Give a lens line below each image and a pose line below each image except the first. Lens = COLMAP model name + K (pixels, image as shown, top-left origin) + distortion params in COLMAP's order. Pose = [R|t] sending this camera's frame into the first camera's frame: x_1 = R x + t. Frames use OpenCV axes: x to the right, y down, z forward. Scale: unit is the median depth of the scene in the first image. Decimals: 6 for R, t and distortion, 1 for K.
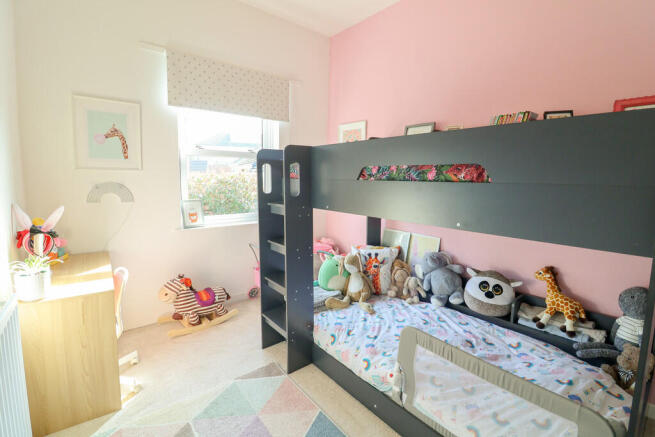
lens RADIAL K [[306.2, 0, 326.3], [0, 306.2, 209.3], [0, 0, 1]] dist [-0.000167, -0.014538]
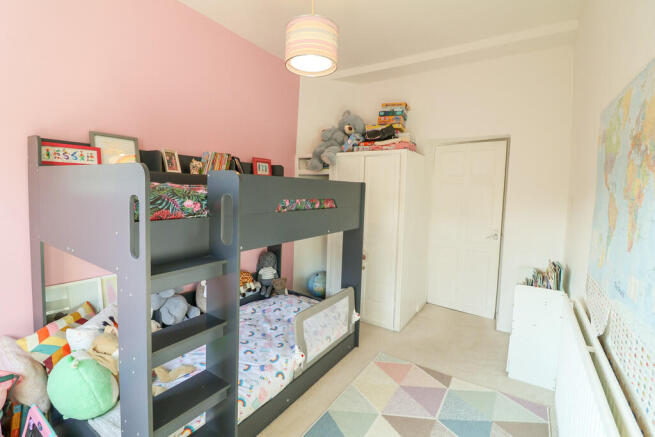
lens RADIAL K [[306.2, 0, 326.3], [0, 306.2, 209.3], [0, 0, 1]] dist [-0.000167, -0.014538]
pose [[-0.312248, -0.085700, 0.946127, -1.117250], [0.069631, 0.991179, 0.112761, -0.251532], [-0.947445, 0.101089, -0.303527, 1.355944]]
